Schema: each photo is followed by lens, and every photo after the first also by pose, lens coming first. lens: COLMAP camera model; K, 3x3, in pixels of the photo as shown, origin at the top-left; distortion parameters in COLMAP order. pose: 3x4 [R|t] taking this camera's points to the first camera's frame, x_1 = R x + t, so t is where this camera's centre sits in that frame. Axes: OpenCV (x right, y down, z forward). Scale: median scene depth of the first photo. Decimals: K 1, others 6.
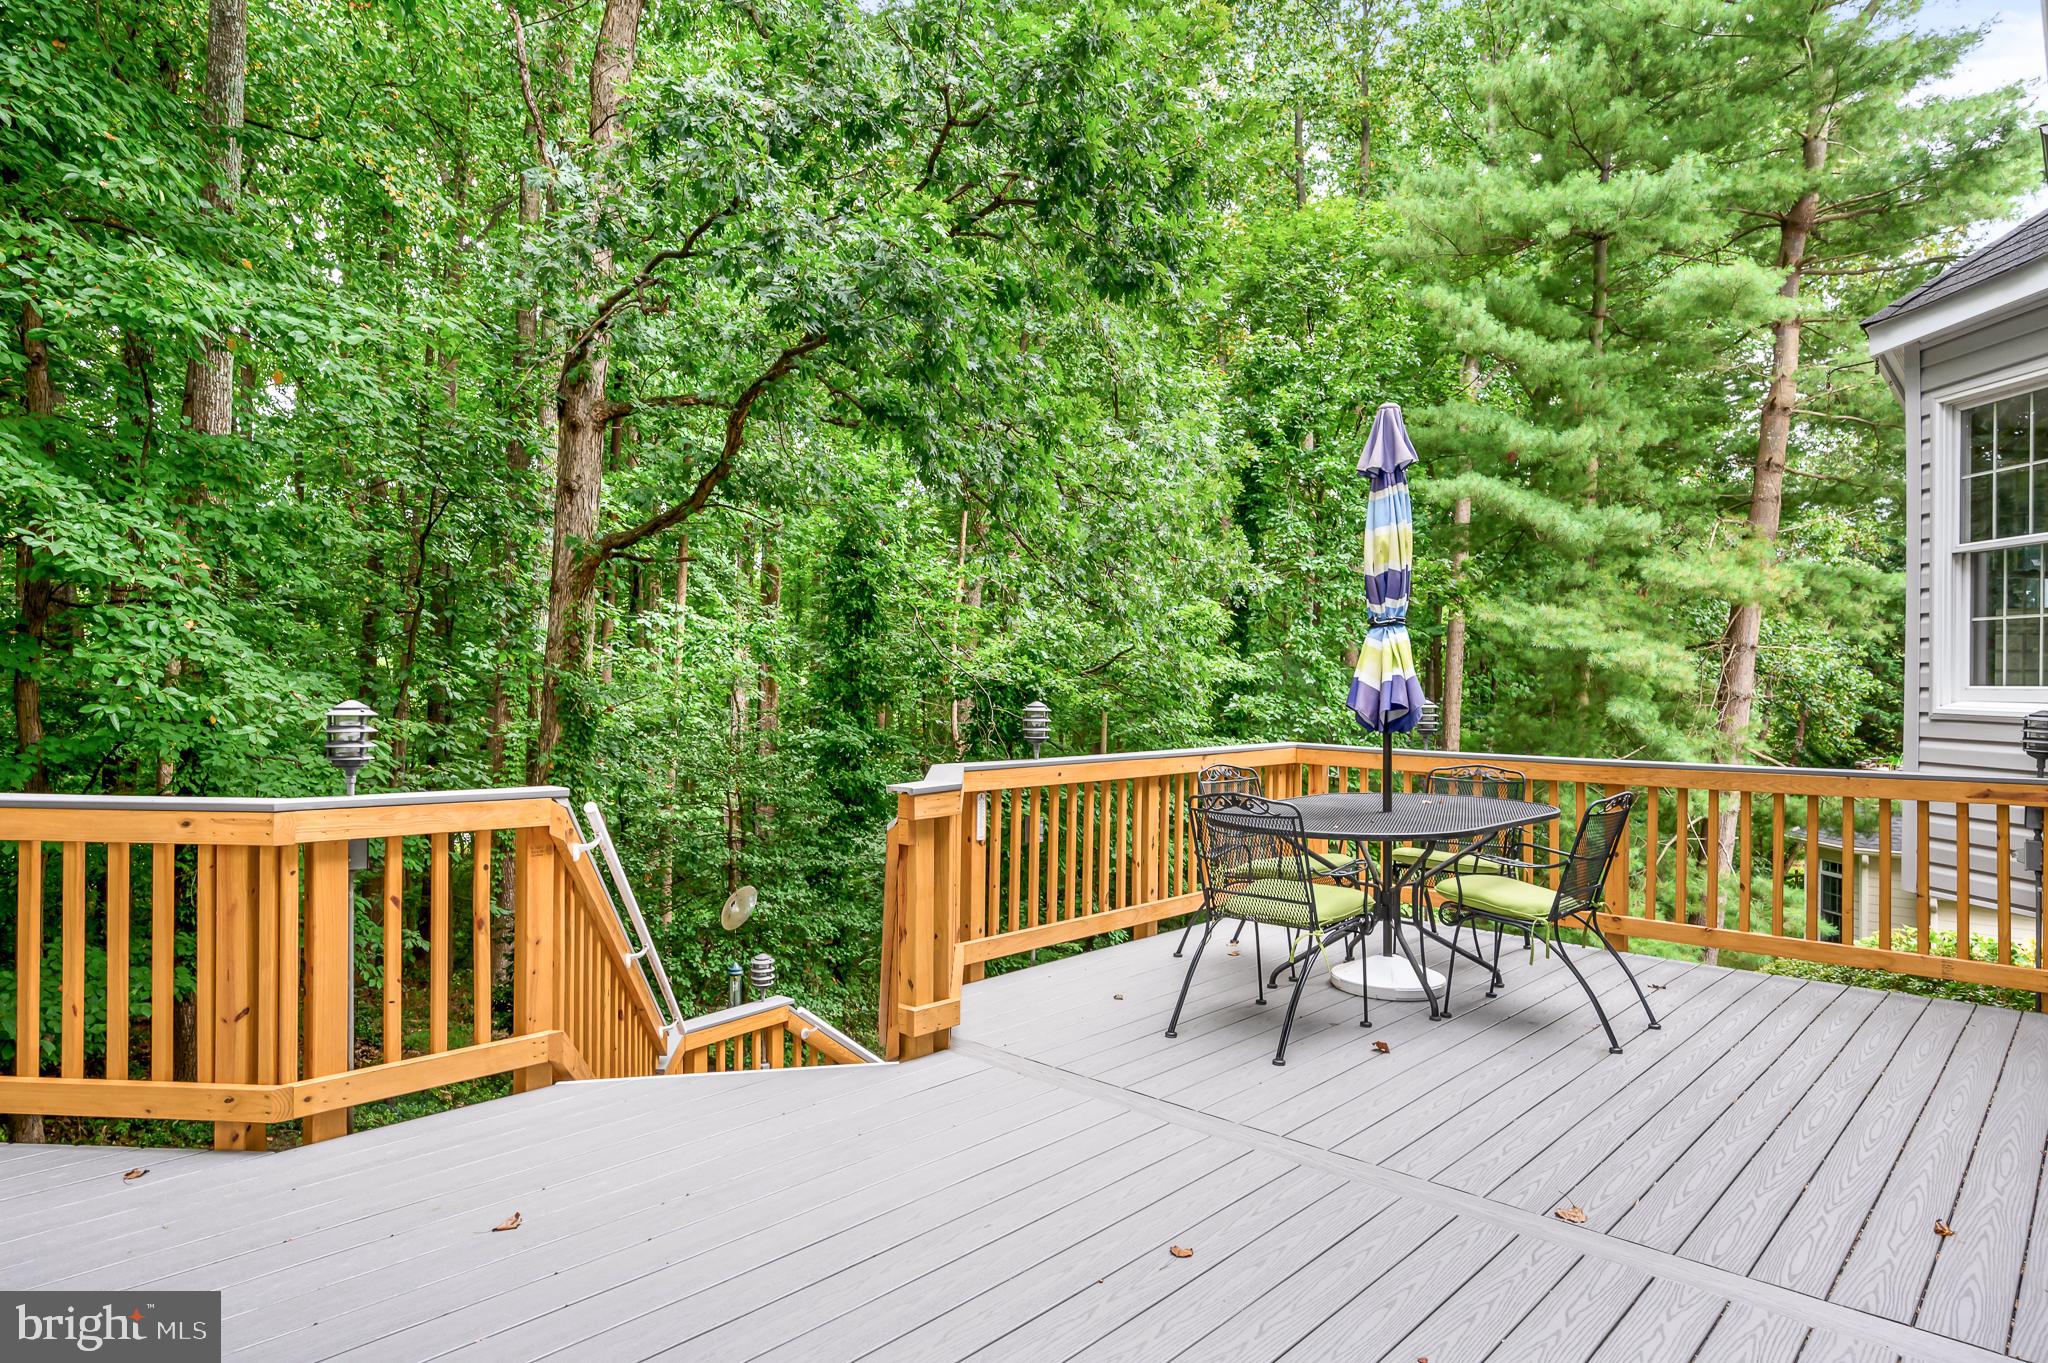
lens RADIAL K [[1116.1, 0, 1021.4], [0, 1116.1, 674.0], [0, 0, 1]] dist [-0.006127, -0.000526]
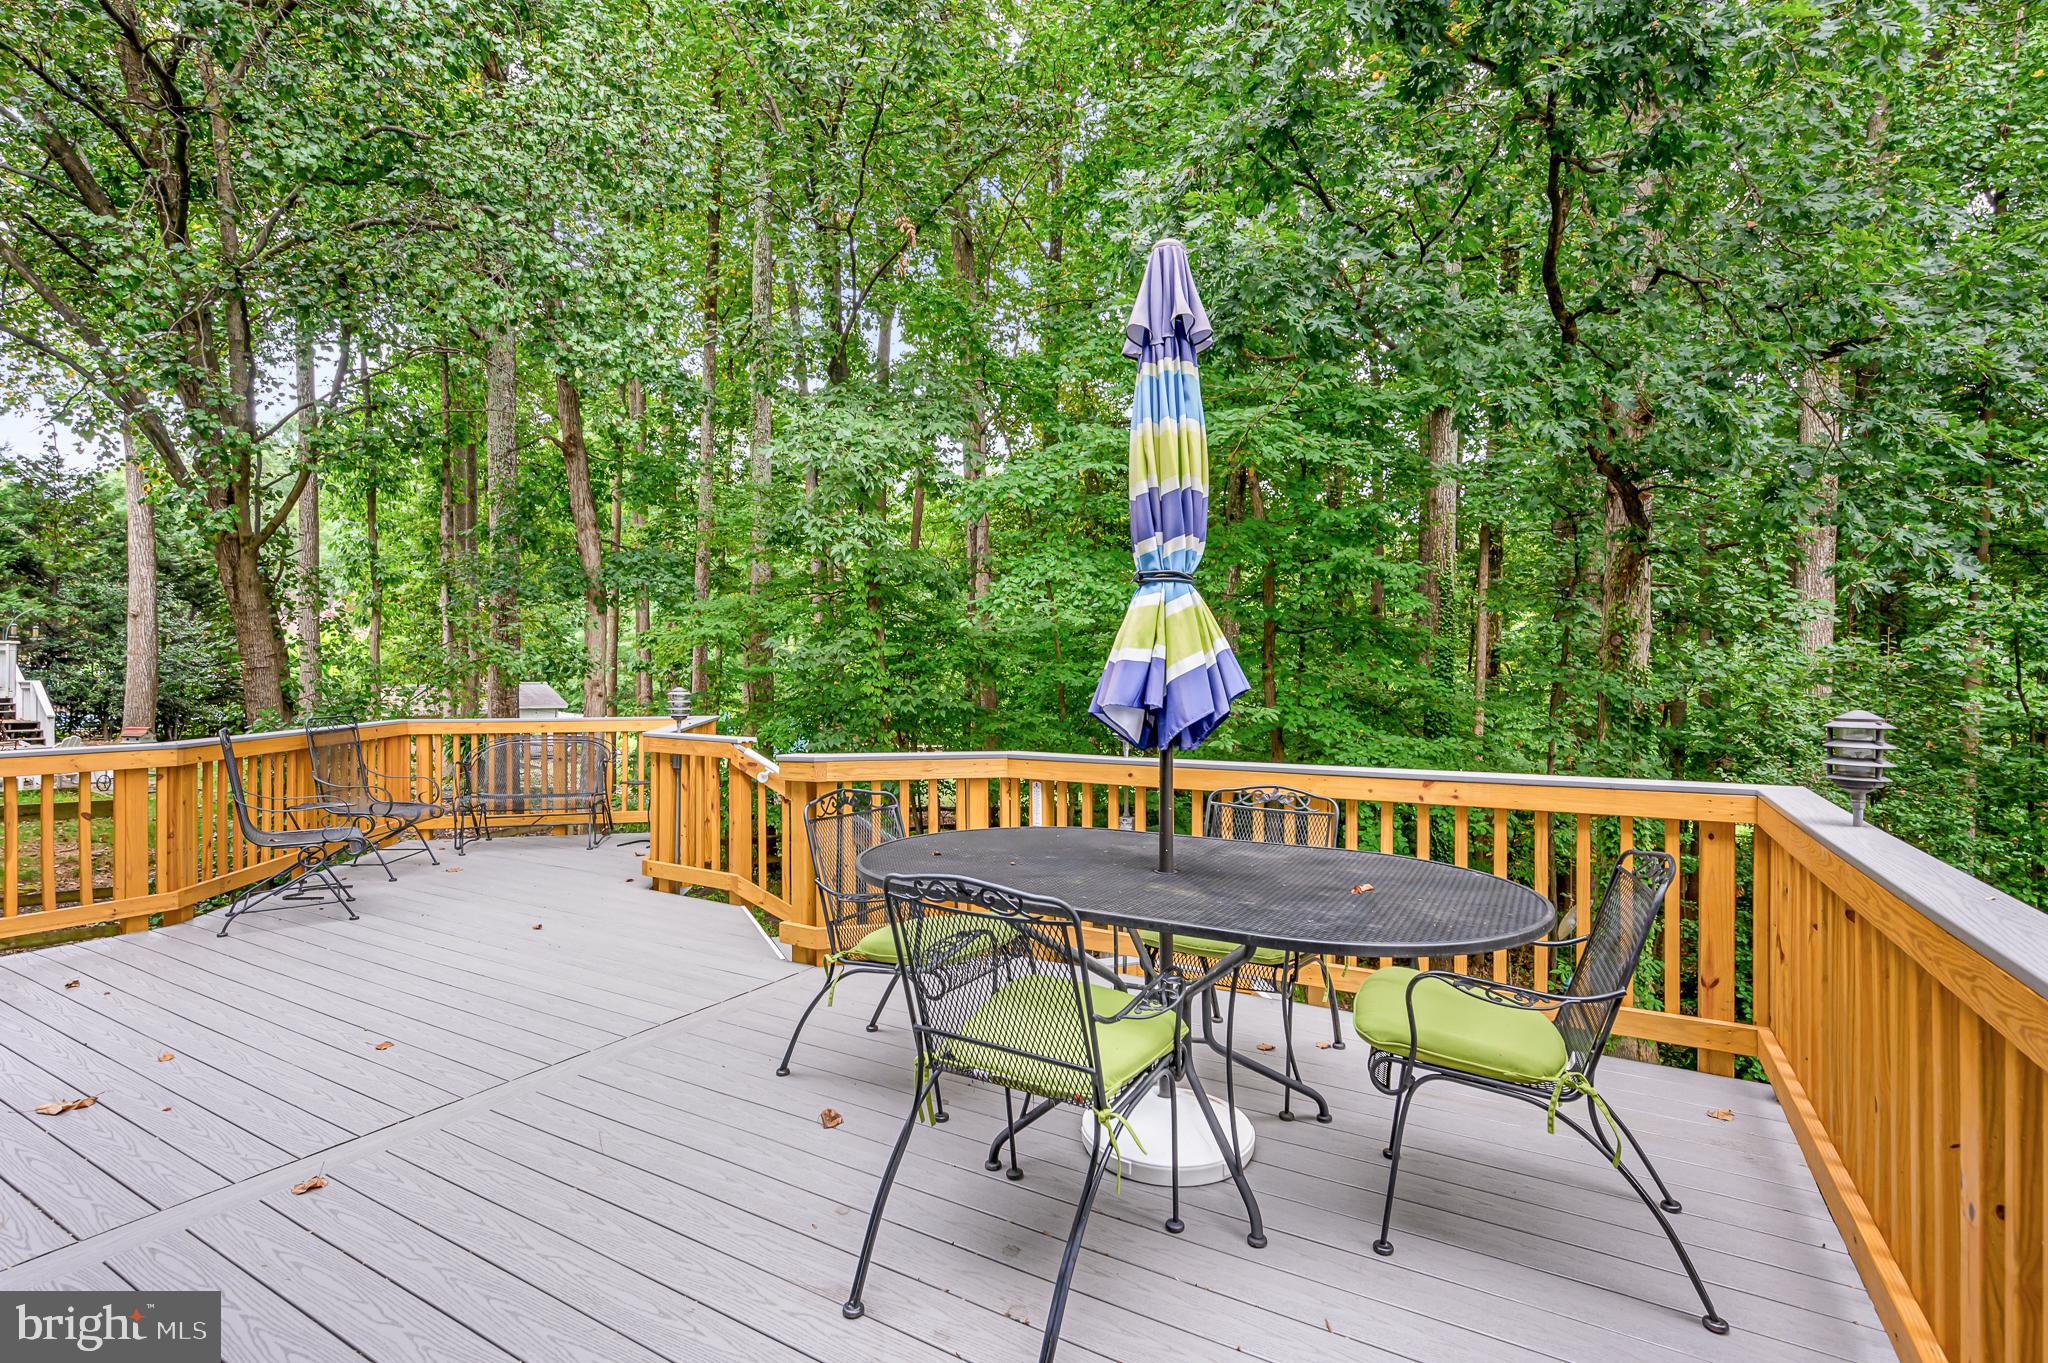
lens RADIAL K [[973.2, 0, 1022.0], [0, 973.2, 679.9], [0, 0, 1]] dist [0.000495, 0.000073]
pose [[0.250843, -0.004340, -0.968018, 1.120733], [-0.003615, 0.999979, -0.005420, 0.031433], [0.968021, 0.004859, 0.250822, 1.050228]]
